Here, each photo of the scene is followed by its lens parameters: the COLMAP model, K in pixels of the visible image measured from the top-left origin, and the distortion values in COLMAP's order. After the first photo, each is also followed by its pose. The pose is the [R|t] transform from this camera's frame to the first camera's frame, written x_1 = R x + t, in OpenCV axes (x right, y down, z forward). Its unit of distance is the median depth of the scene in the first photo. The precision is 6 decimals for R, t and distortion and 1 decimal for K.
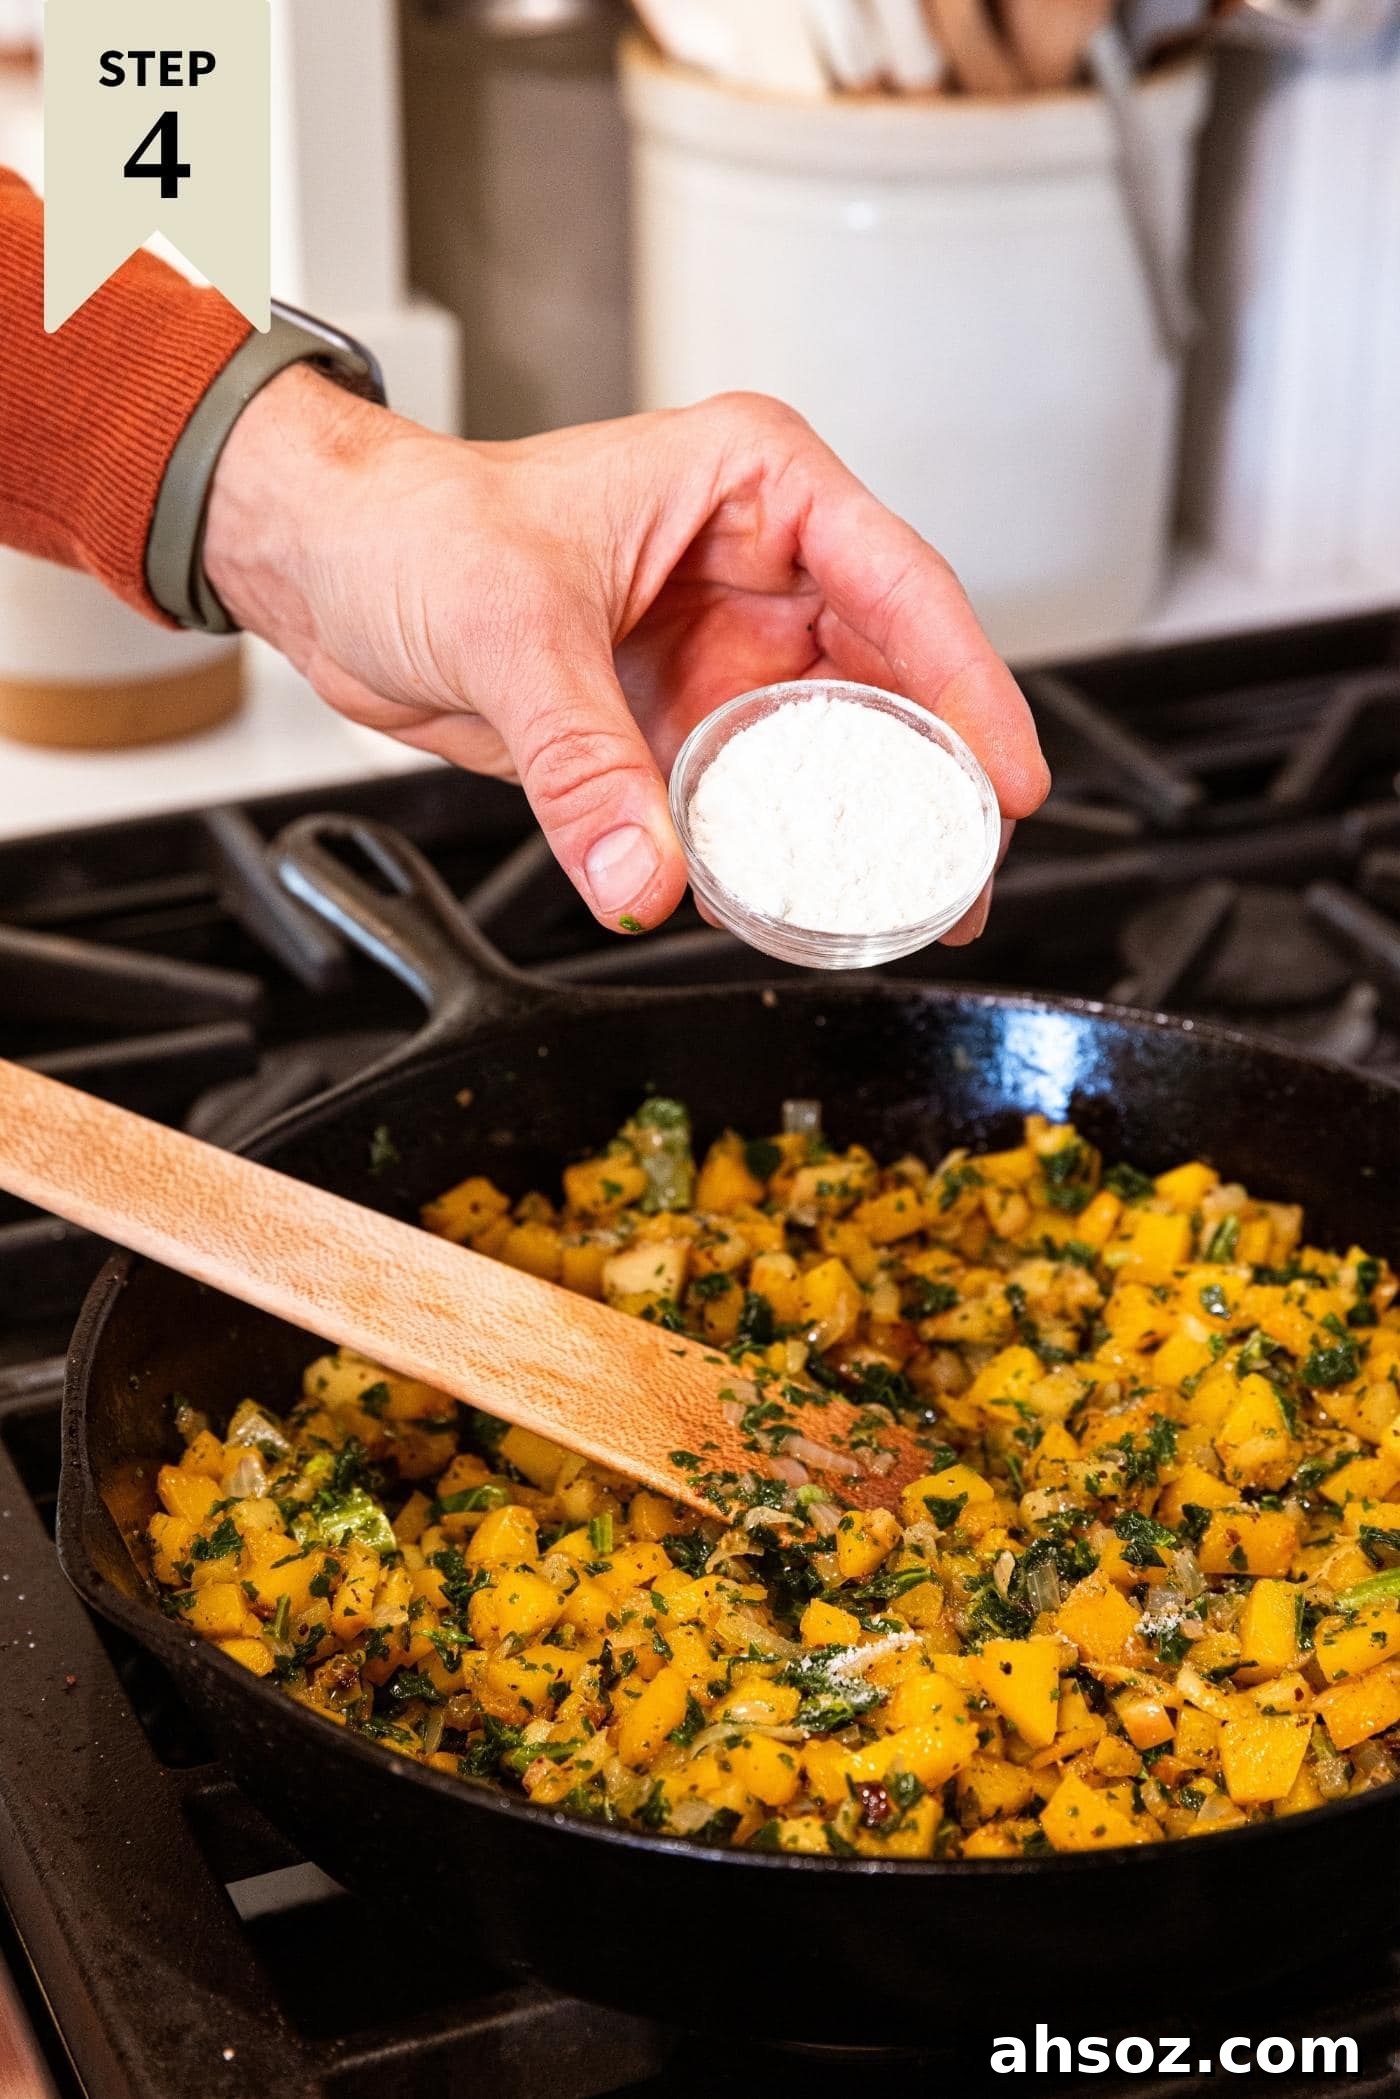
lens RADIAL K [[3678.0, 0, 700.0], [0, 3678.0, 1049.5], [0, 0, 1]] dist [-0.021606, 0.183879]
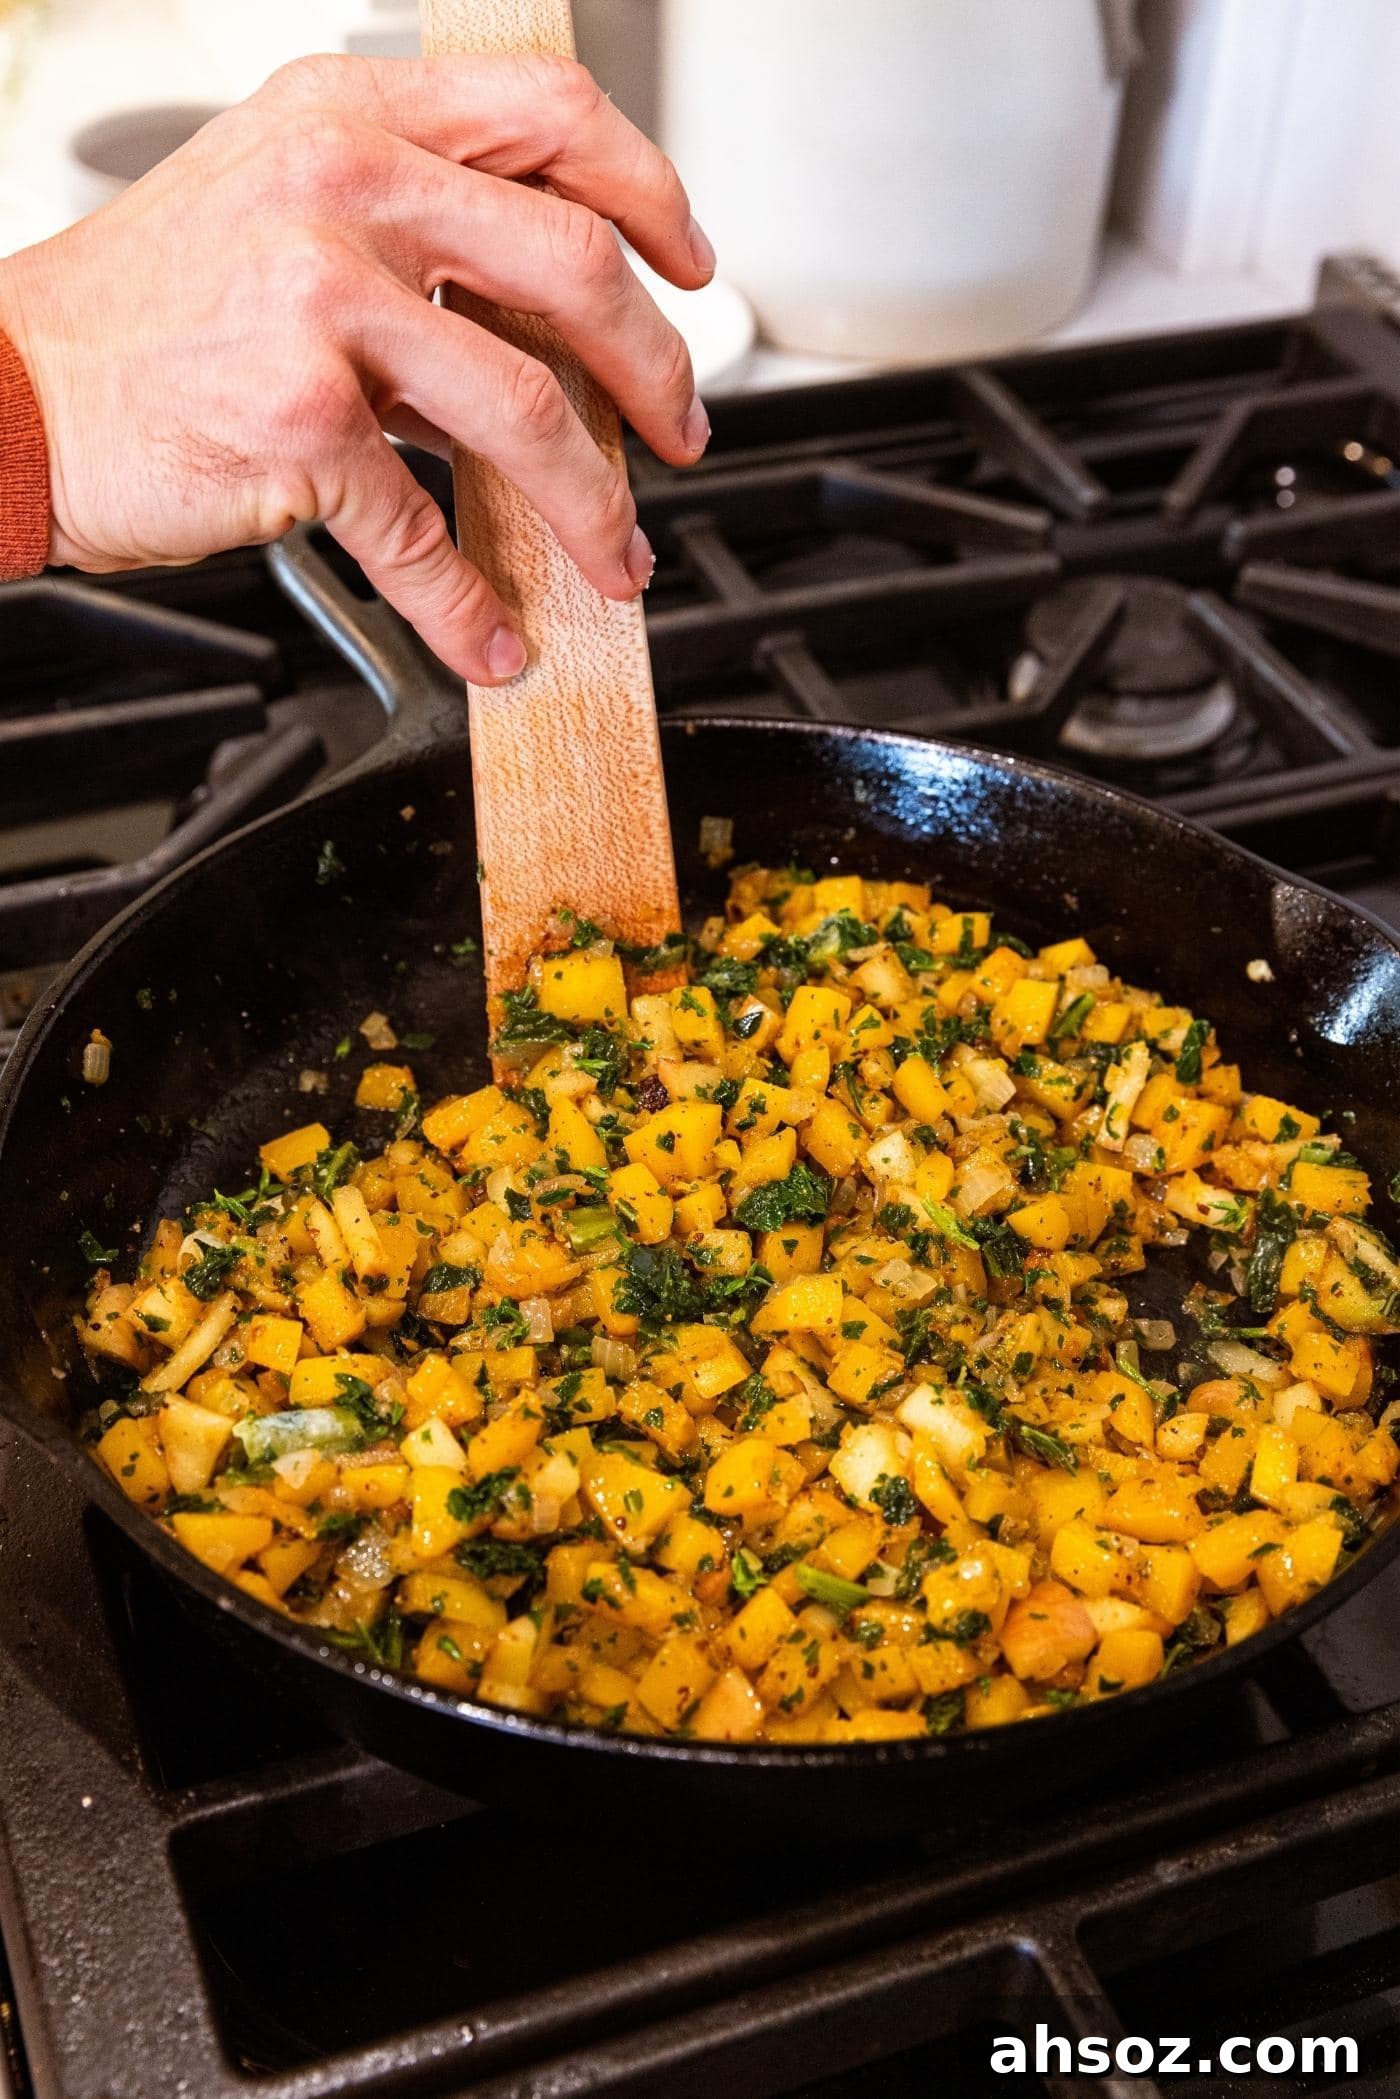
lens RADIAL K [[2637.3, 0, 662.0], [0, 2637.3, 1052.4], [0, 0, 1]] dist [0.006287, -0.018160]
pose [[0.998356, 0.053096, -0.021606, 0.033617], [-0.047901, 0.979763, 0.194346, -0.074564], [0.031488, -0.192991, 0.980695, 0.206053]]
